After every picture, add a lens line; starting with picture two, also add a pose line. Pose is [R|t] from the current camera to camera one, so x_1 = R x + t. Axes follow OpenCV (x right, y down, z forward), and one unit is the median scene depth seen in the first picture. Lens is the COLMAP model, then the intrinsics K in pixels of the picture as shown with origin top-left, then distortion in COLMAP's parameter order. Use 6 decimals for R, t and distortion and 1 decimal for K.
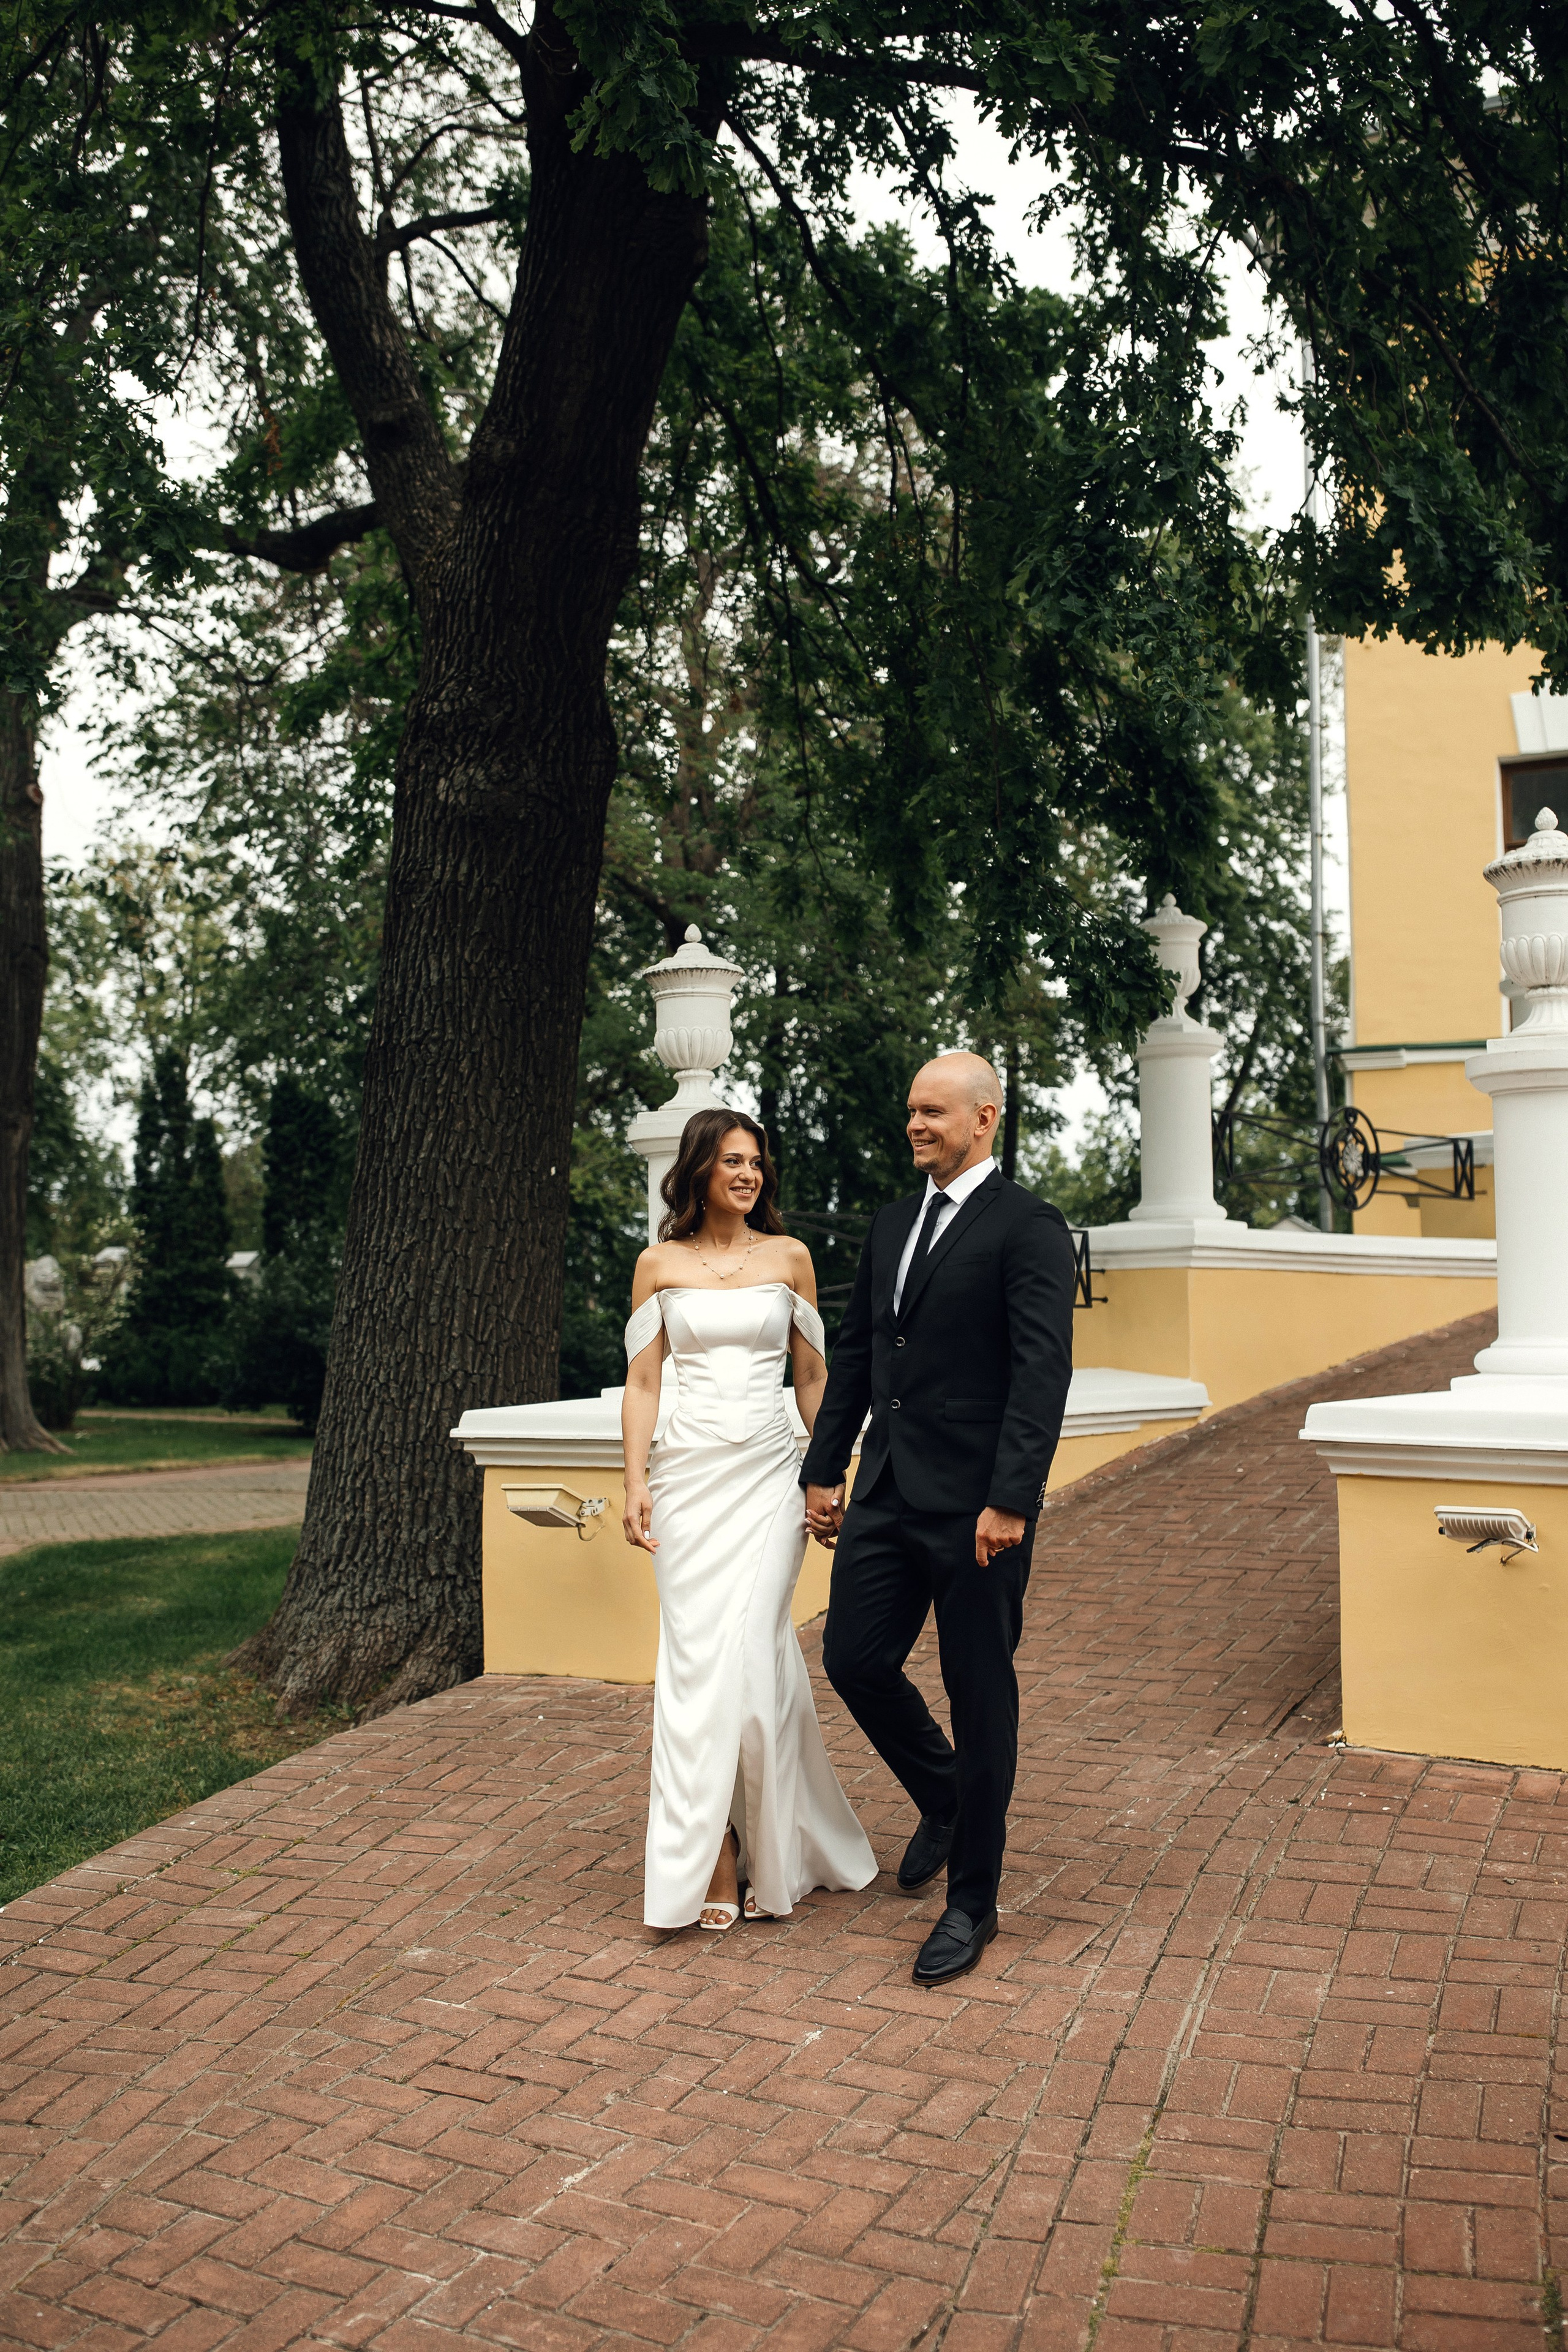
lens RADIAL K [[2283.7, 0, 770.3], [0, 2283.7, 1158.8], [0, 0, 1]] dist [-0.007584, -0.012263]
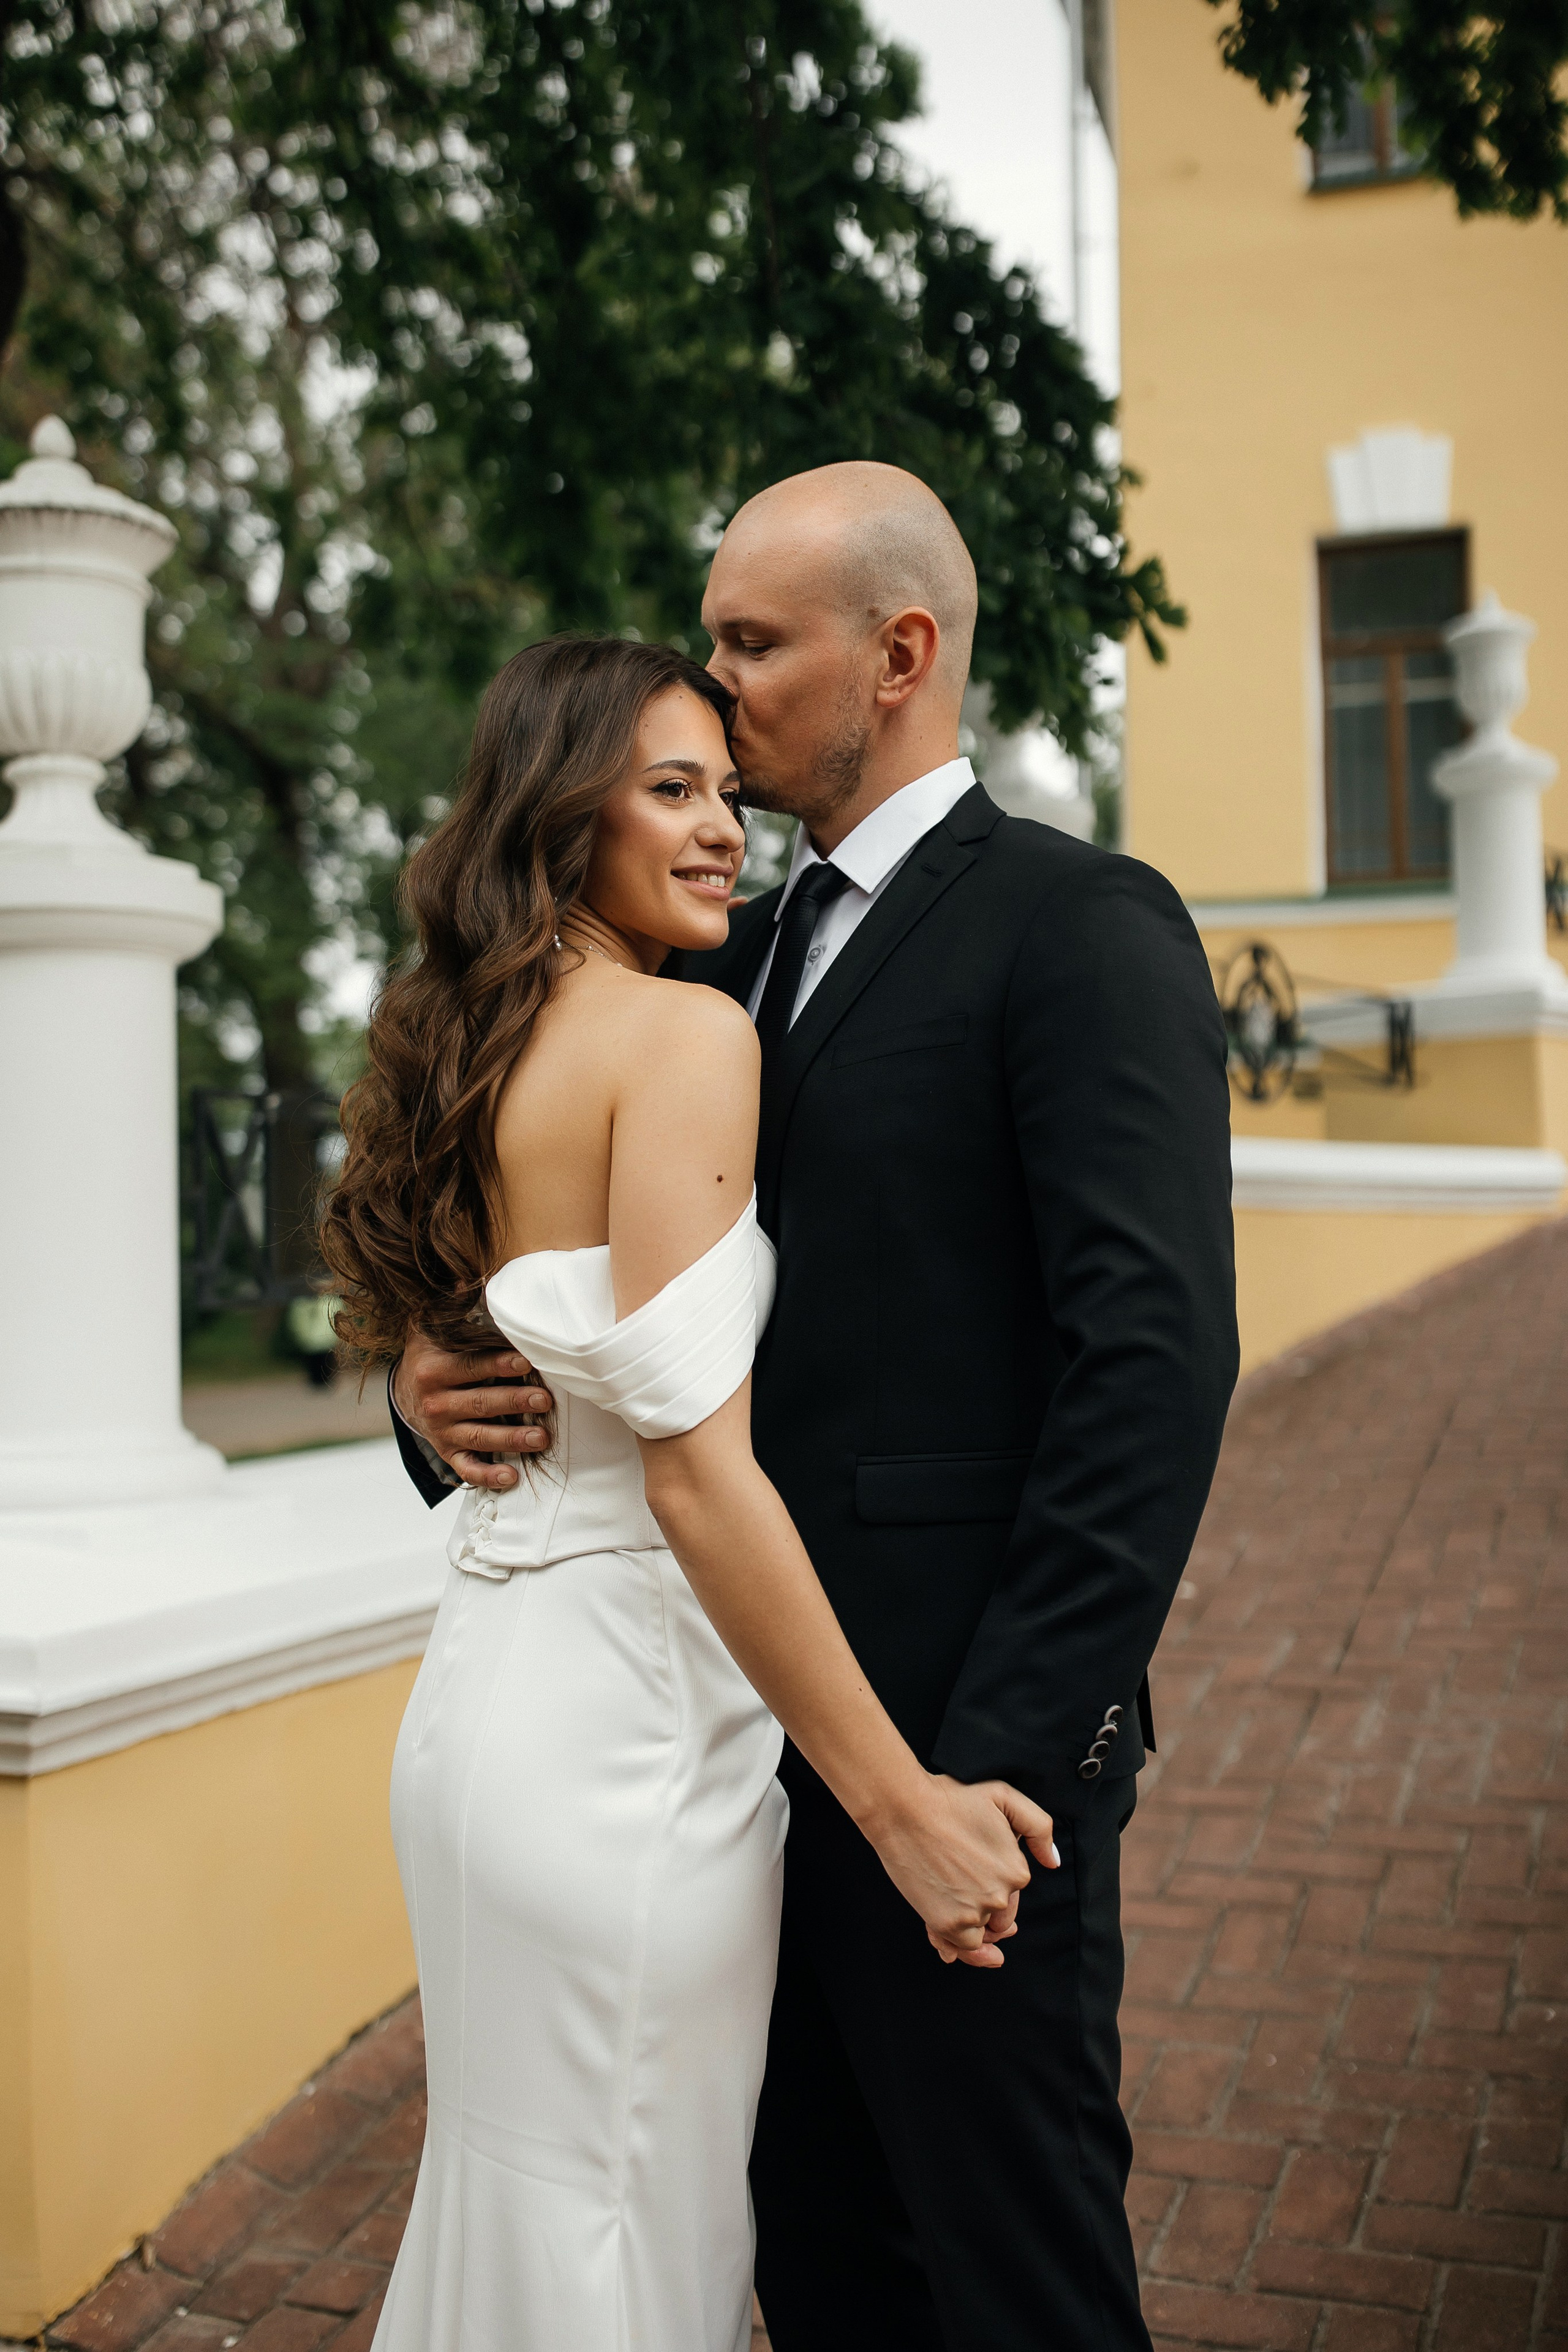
lens RADIAL K [[2371.6, 0, 759.5], [0, 2371.6, 1153.0], [0, 0, 1]] dist [0.018743, -0.077276]
pose [[0.989628, -0.002233, 0.143637, 0.043200], [-0.003101, 0.999314, 0.036904, 0.023160], [-0.143621, -0.036967, 0.988942, 0.707217]]
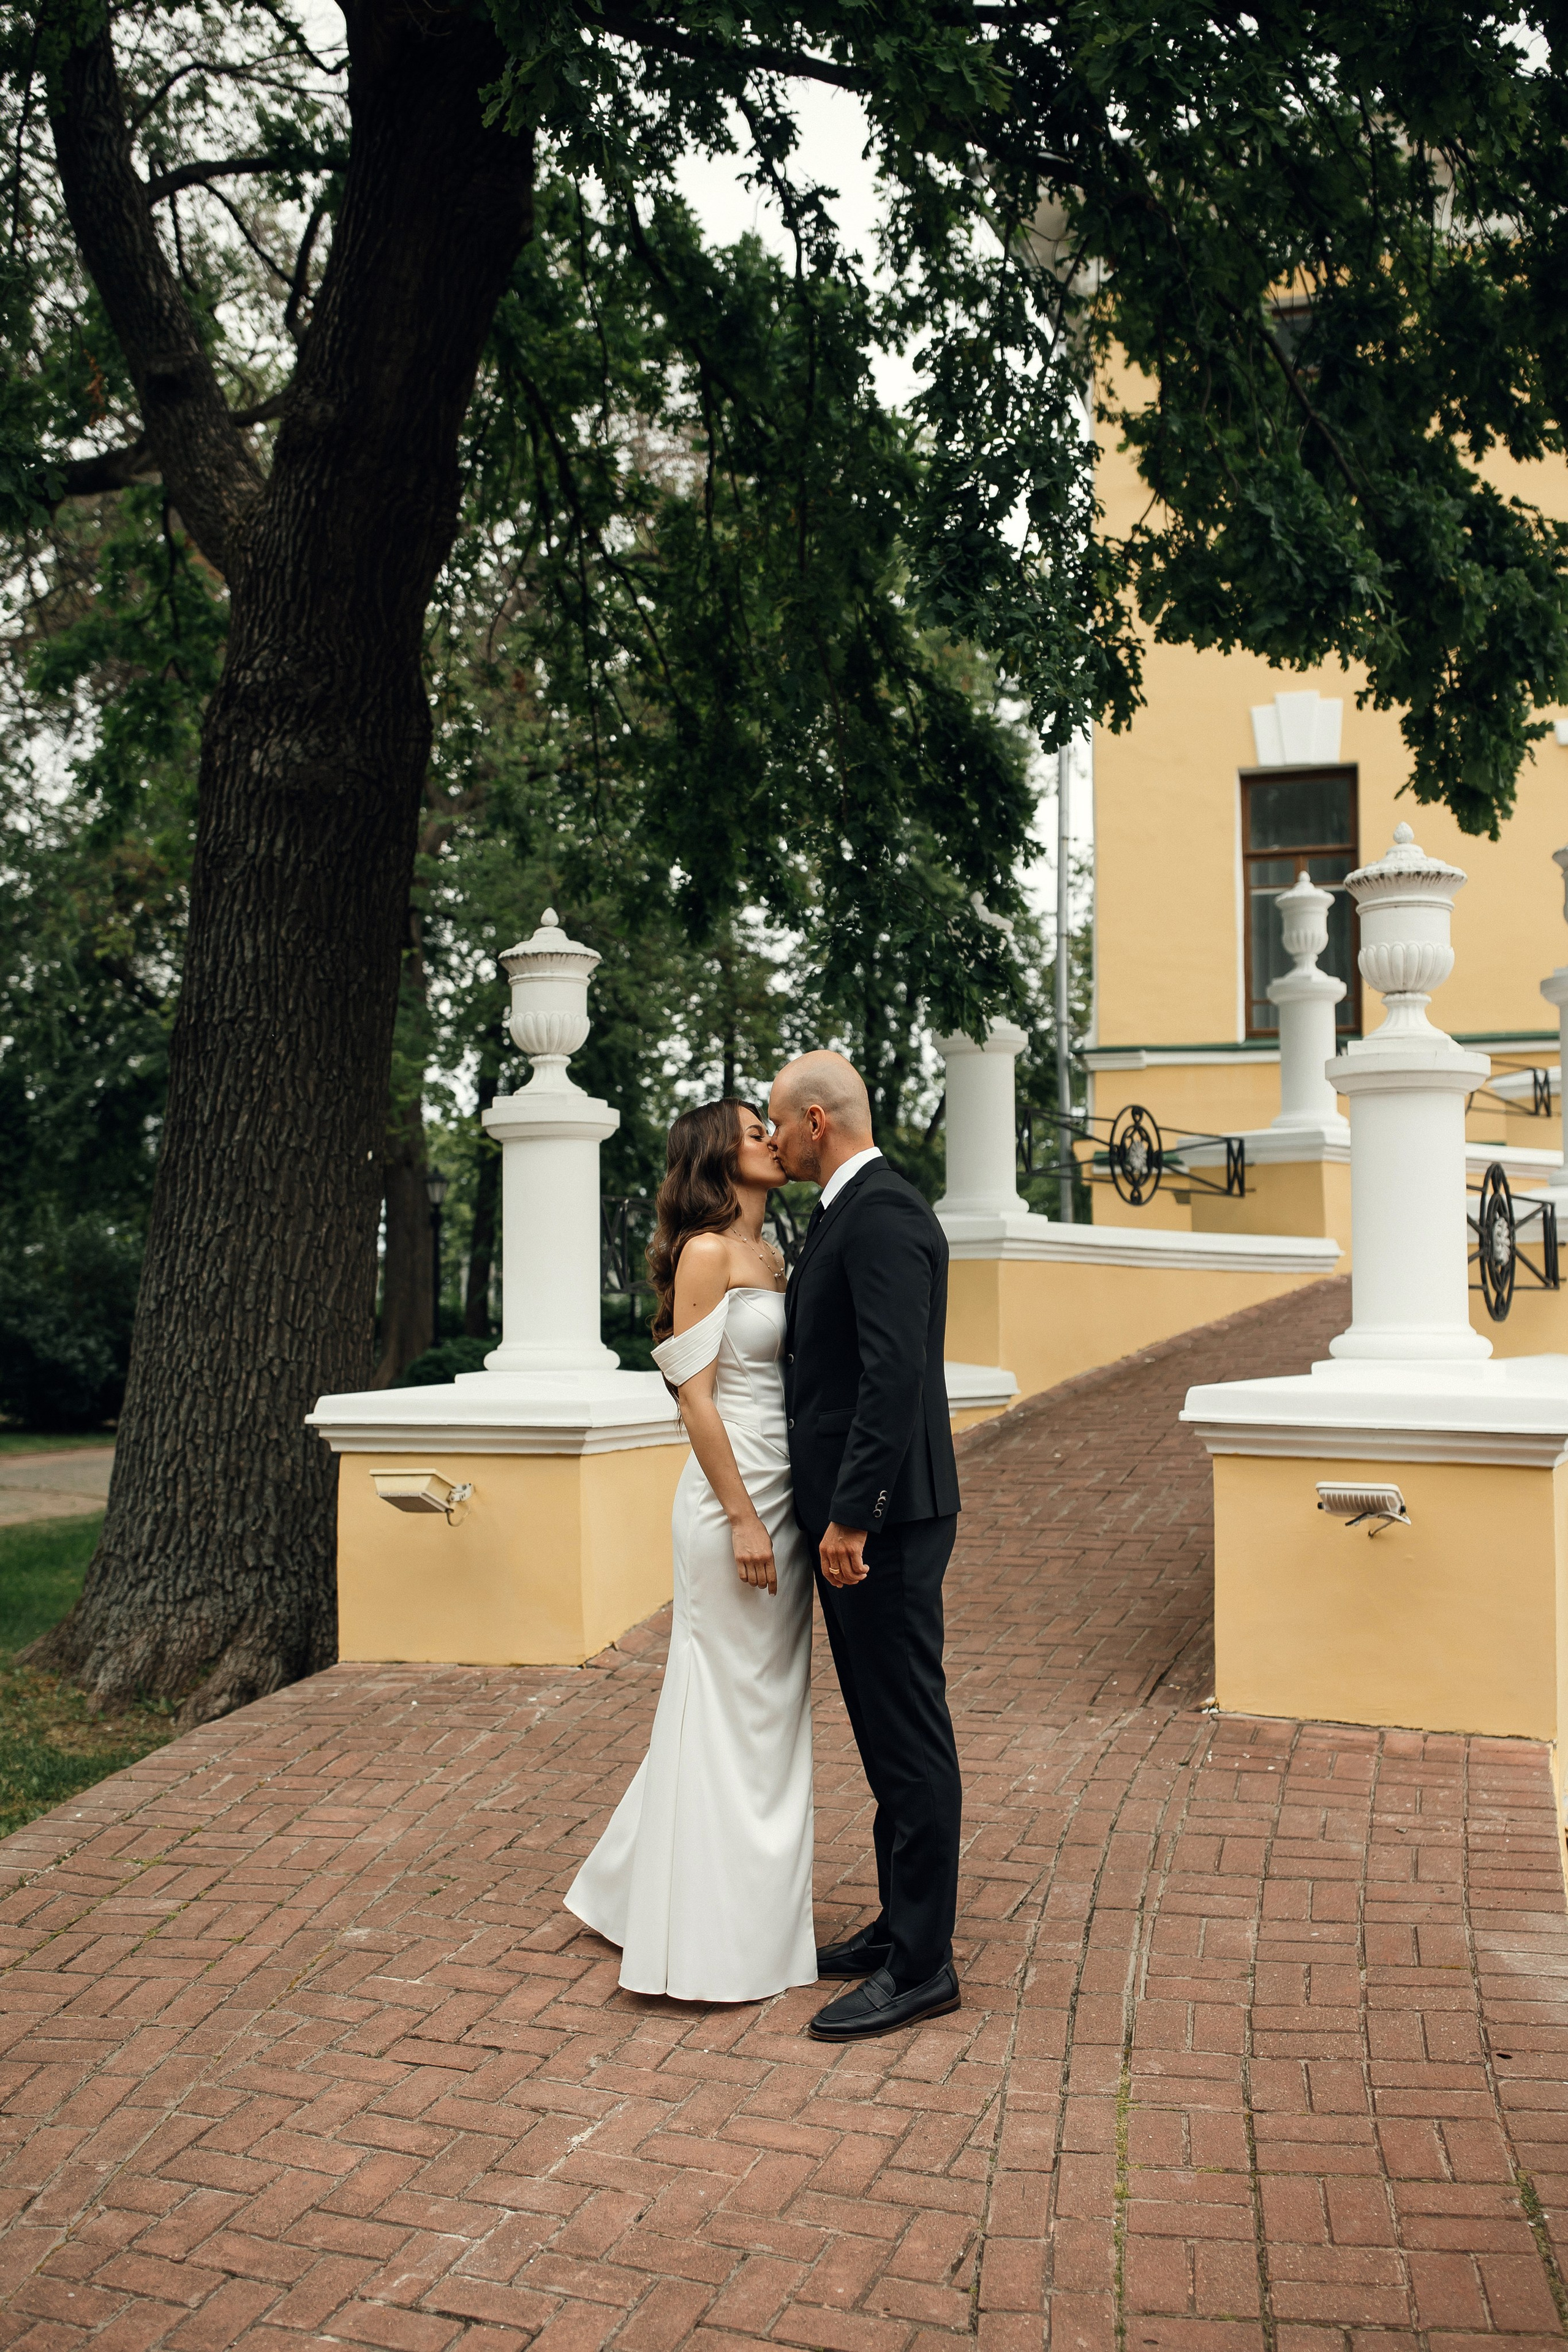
lens RADIAL K [[2317.2, 0, 795.1], [0, 2317.2, 1195.2], [0, 0, 1]] dist [-0.008098, -0.003375]
pose [[0.989011, 0.011893, 0.147365, -0.099358], [-0.014567, 0.999748, 0.017079, 0.004453], [-0.147125, -0.019038, 0.988935, -0.020048]]
